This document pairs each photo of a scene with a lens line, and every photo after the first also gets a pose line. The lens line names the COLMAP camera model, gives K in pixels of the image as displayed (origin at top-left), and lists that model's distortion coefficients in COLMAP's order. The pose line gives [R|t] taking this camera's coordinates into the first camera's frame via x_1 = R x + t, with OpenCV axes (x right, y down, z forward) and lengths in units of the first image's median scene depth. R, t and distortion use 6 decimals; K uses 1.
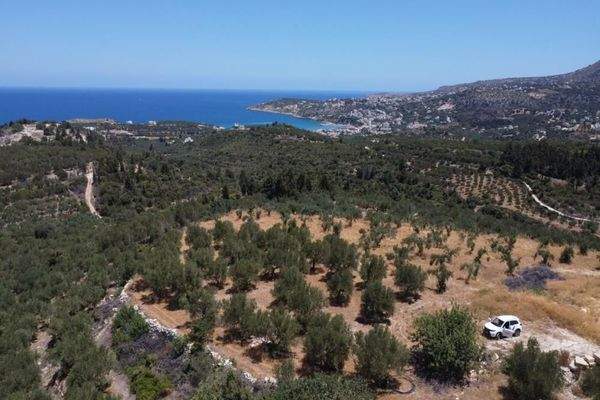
lens RADIAL K [[455.1, 0, 303.3], [0, 455.1, 169.2], [0, 0, 1]] dist [0.001982, -0.003691]
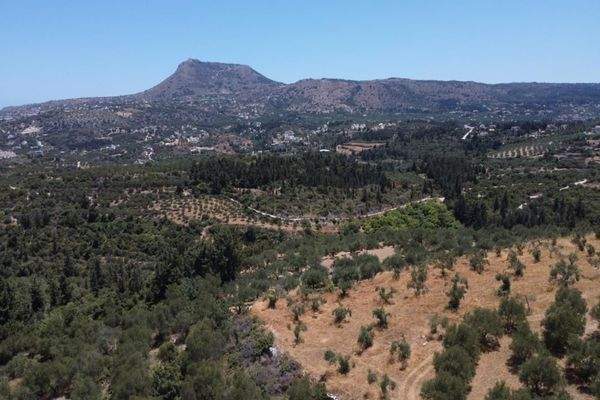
lens RADIAL K [[455.1, 0, 303.3], [0, 455.1, 169.2], [0, 0, 1]] dist [0.001982, -0.003691]
pose [[0.633893, -0.120250, 0.764016, -0.051205], [0.151895, 0.987957, 0.029472, -0.009914], [-0.758359, 0.097369, 0.644524, 0.048181]]
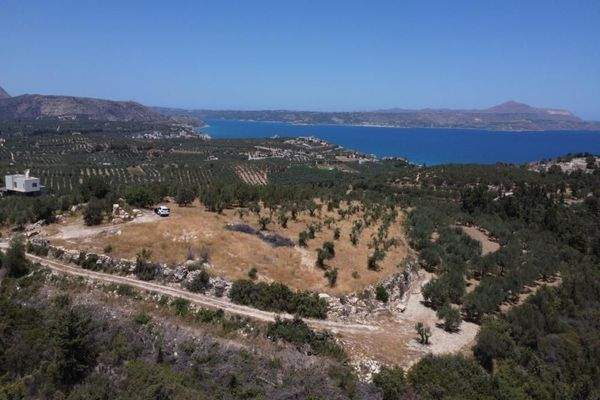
lens RADIAL K [[455.1, 0, 303.3], [0, 455.1, 169.2], [0, 0, 1]] dist [0.001982, -0.003691]
pose [[0.266217, 0.108125, -0.957830, 0.088601], [-0.193607, 0.979436, 0.056753, -0.002146], [0.944269, 0.170334, 0.281677, 0.035636]]
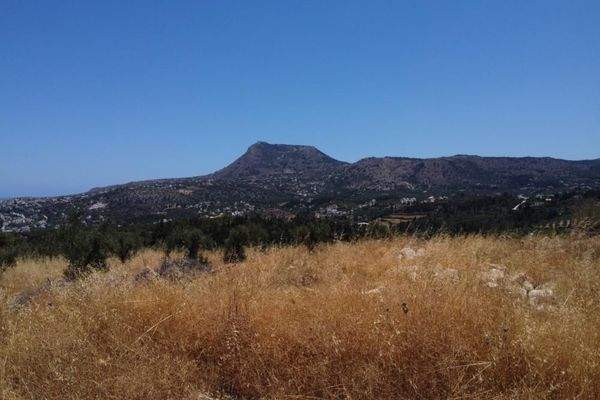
lens RADIAL K [[451.6, 0, 303.3], [0, 451.6, 200.2], [0, 0, 1]] dist [0.004325, -0.004028]
pose [[0.750097, -0.036731, 0.660307, 0.019394], [0.139493, 0.984780, -0.103680, 0.011808], [-0.646448, 0.169879, 0.743805, 0.034570]]
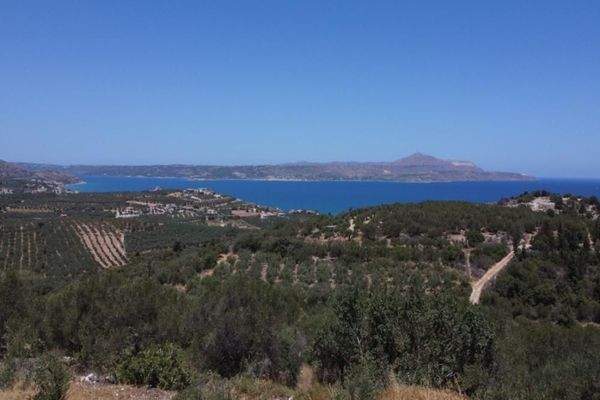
lens RADIAL K [[494.4, 0, 303.9], [0, 494.4, 186.4], [0, 0, 1]] dist [0.000026, -0.000941]
pose [[0.454403, 0.018709, -0.890600, -0.002998], [-0.164738, 0.984299, -0.063376, 0.004397], [0.875431, 0.175514, 0.450351, 0.082036]]
